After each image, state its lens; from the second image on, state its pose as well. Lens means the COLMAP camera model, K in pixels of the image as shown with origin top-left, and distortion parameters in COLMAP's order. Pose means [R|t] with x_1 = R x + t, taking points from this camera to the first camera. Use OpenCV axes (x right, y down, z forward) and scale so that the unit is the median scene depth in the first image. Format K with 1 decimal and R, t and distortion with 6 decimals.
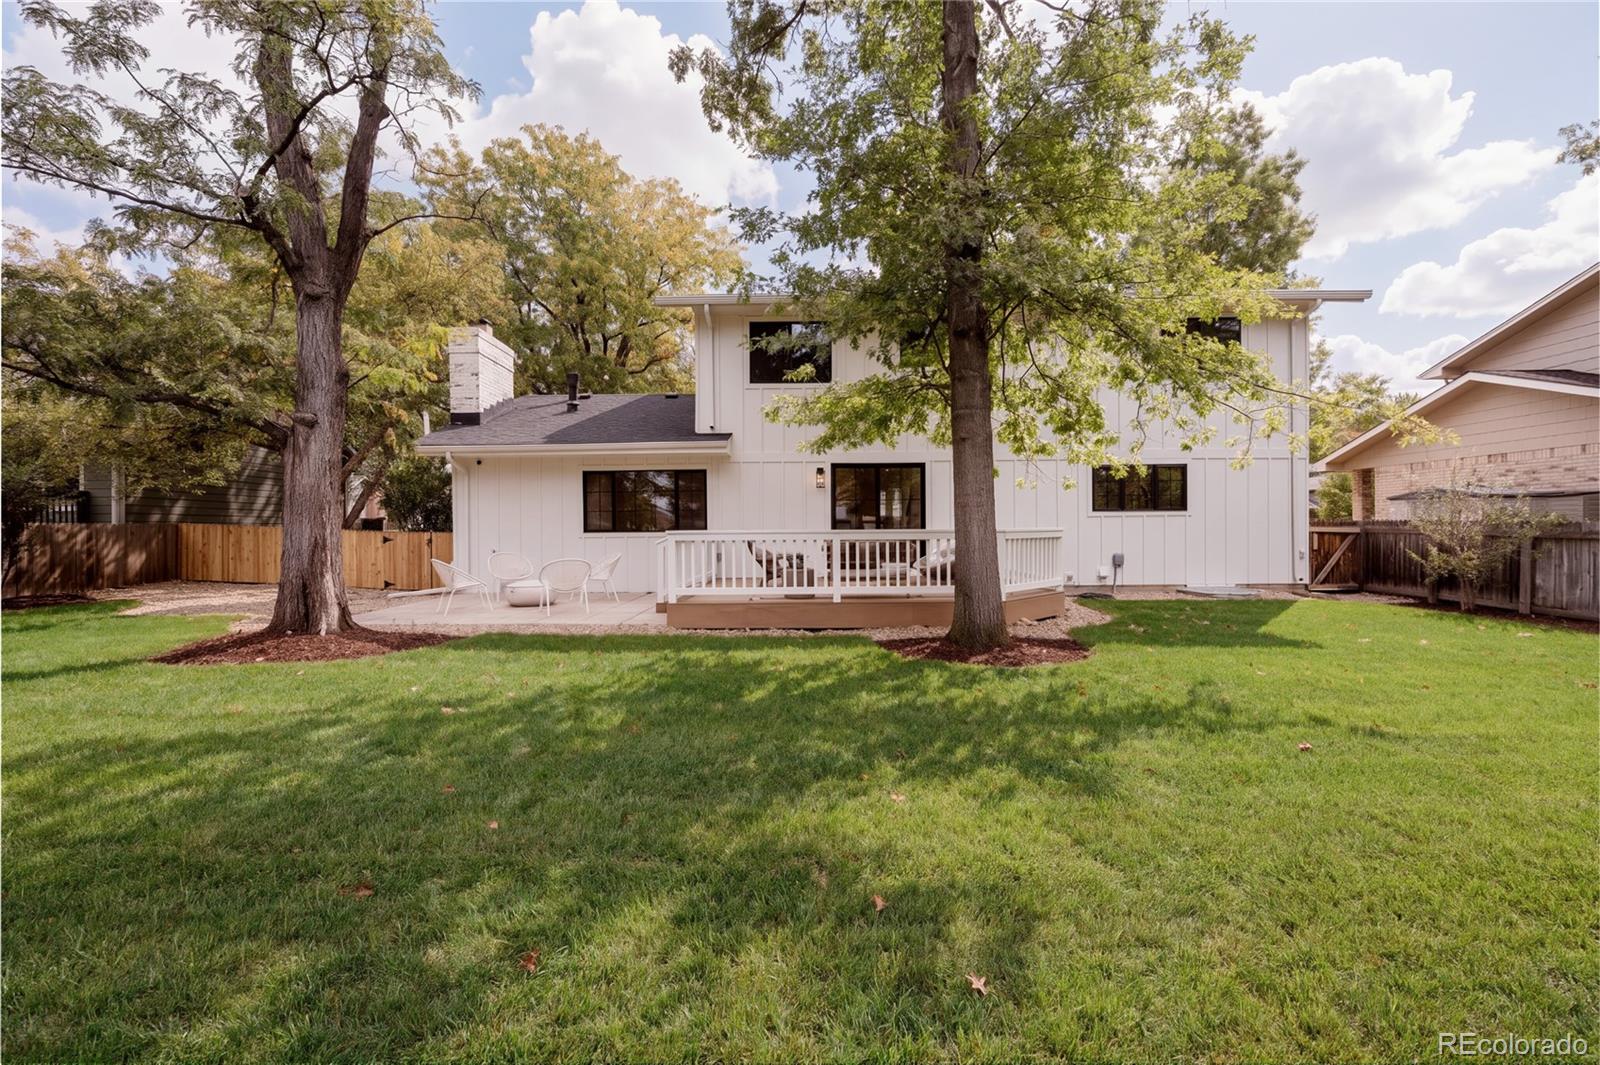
lens RADIAL K [[736.4, 0, 799.4], [0, 736.4, 527.8], [0, 0, 1]] dist [0.000361, 0.000031]
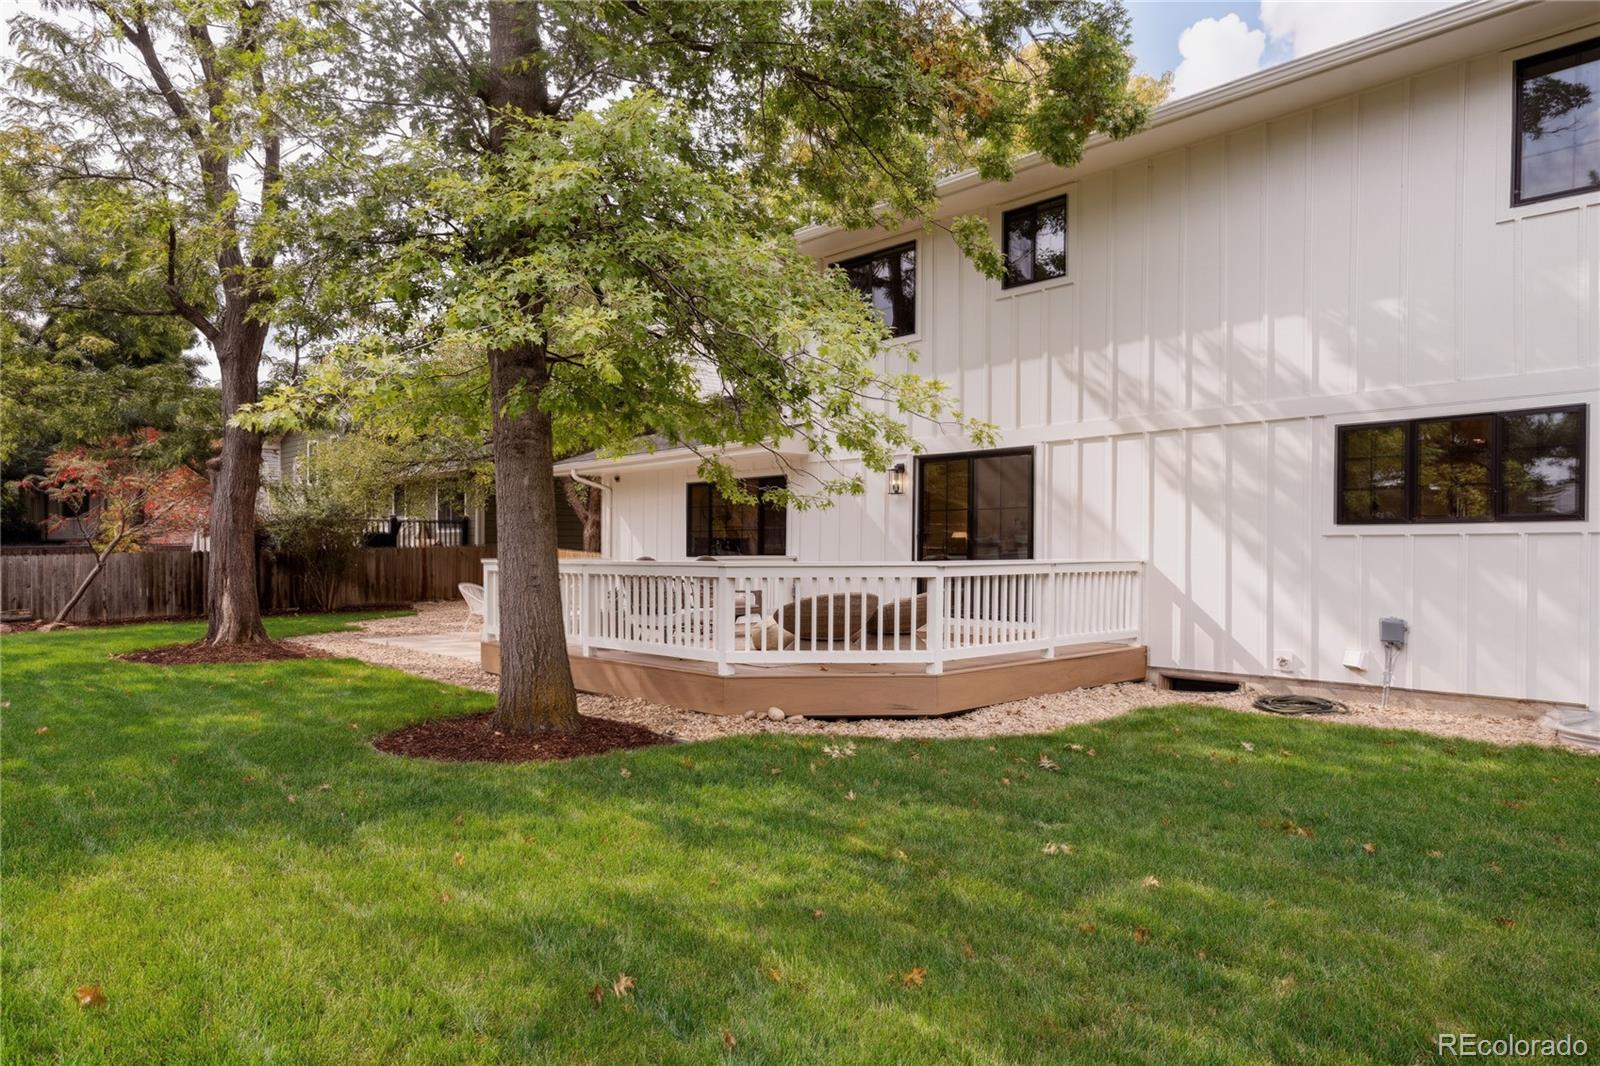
lens RADIAL K [[1022.3, 0, 793.9], [0, 1022.3, 534.2], [0, 0, 1]] dist [0.006695, -0.000736]
pose [[0.676745, -0.004269, -0.736206, 0.646673], [-0.001064, 0.999976, -0.006777, -0.011573], [0.736217, 0.005370, 0.676724, 0.300130]]
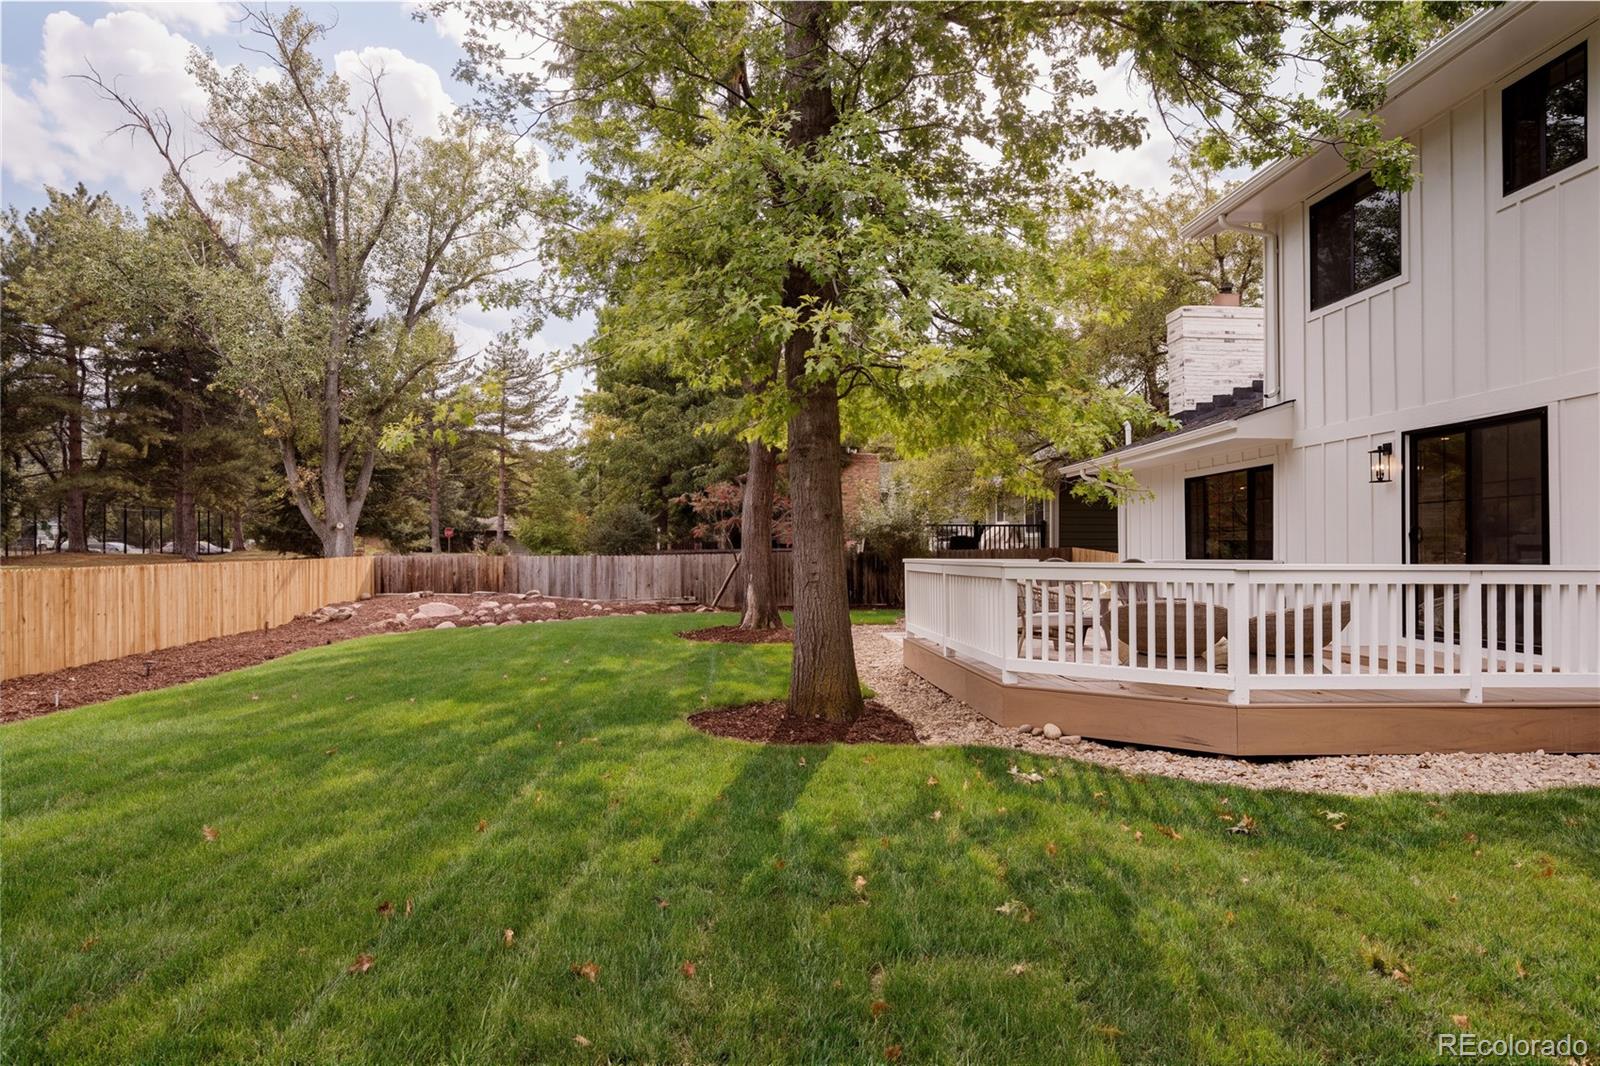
lens RADIAL K [[1022.3, 0, 792.5], [0, 1022.3, 544.6], [0, 0, 1]] dist [0.006695, -0.000736]
pose [[0.057563, -0.001106, -0.998341, 0.731510], [-0.001897, 0.999997, -0.001217, -0.007672], [0.998340, 0.001964, 0.057561, 0.536522]]
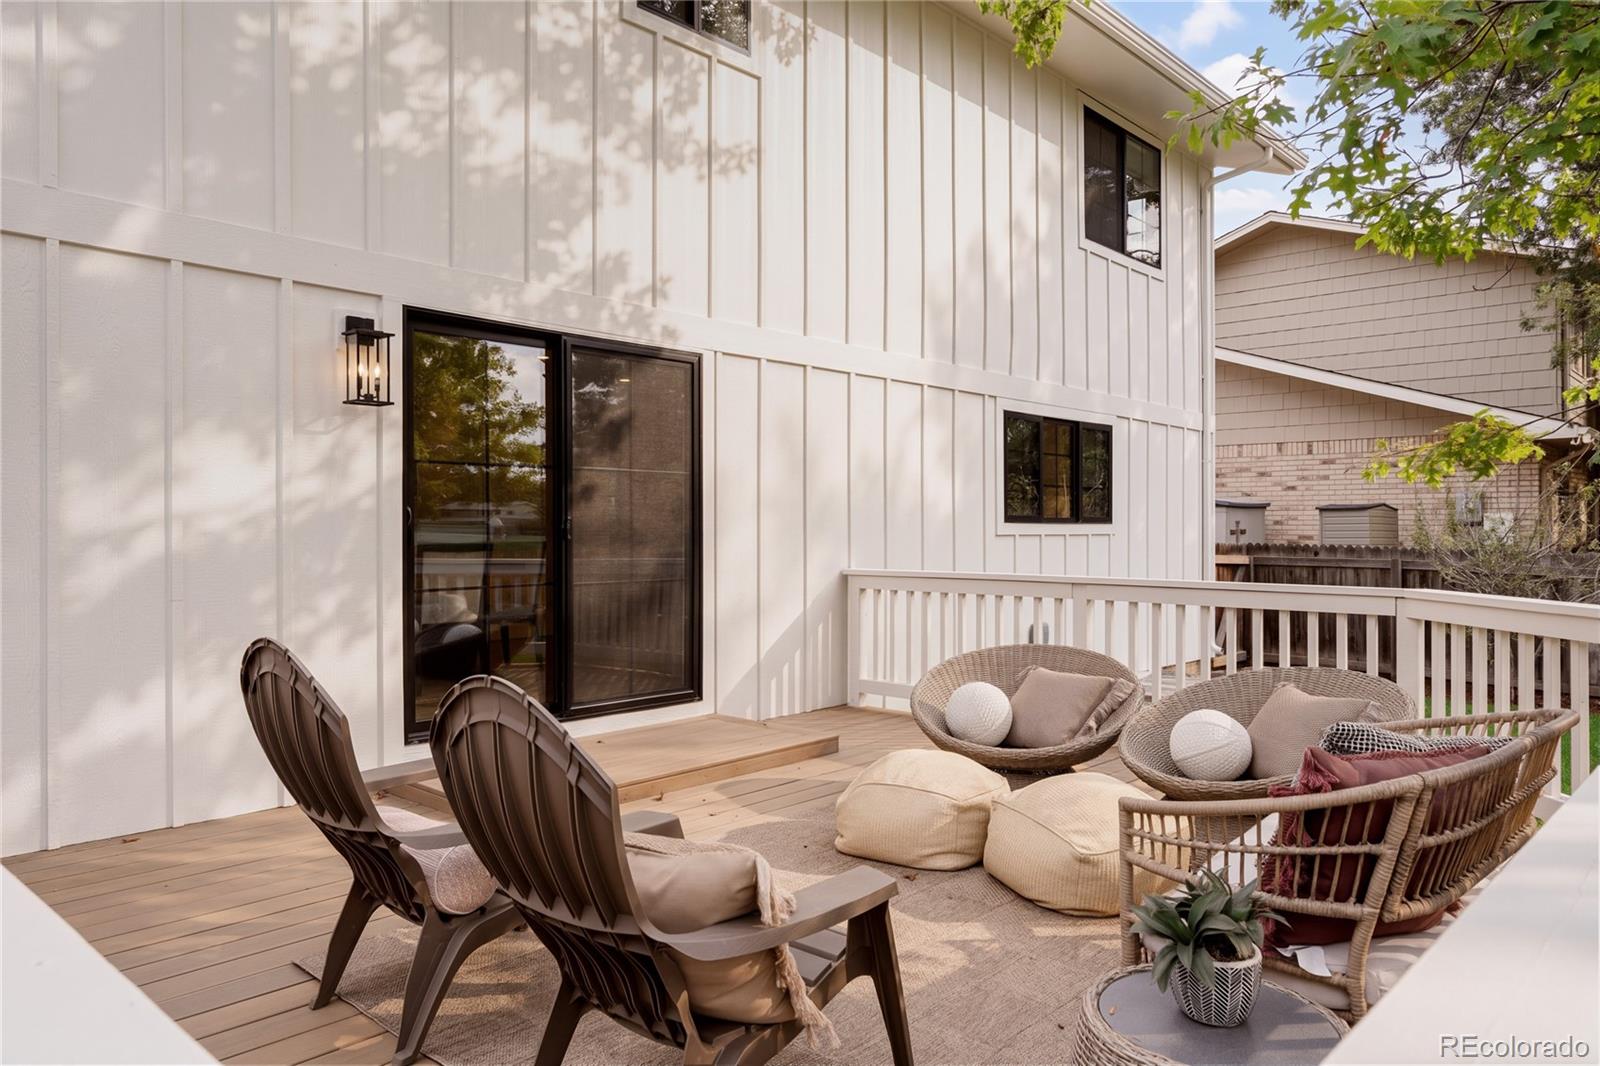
lens RADIAL K [[1097.5, 0, 798.6], [0, 1097.5, 533.3], [0, 0, 1]] dist [-0.001145, -0.000093]
pose [[0.677286, 0.005476, 0.735700, -0.131582], [-0.003591, 0.999985, -0.004137, -0.012854], [-0.735711, 0.000160, 0.677295, 0.665195]]
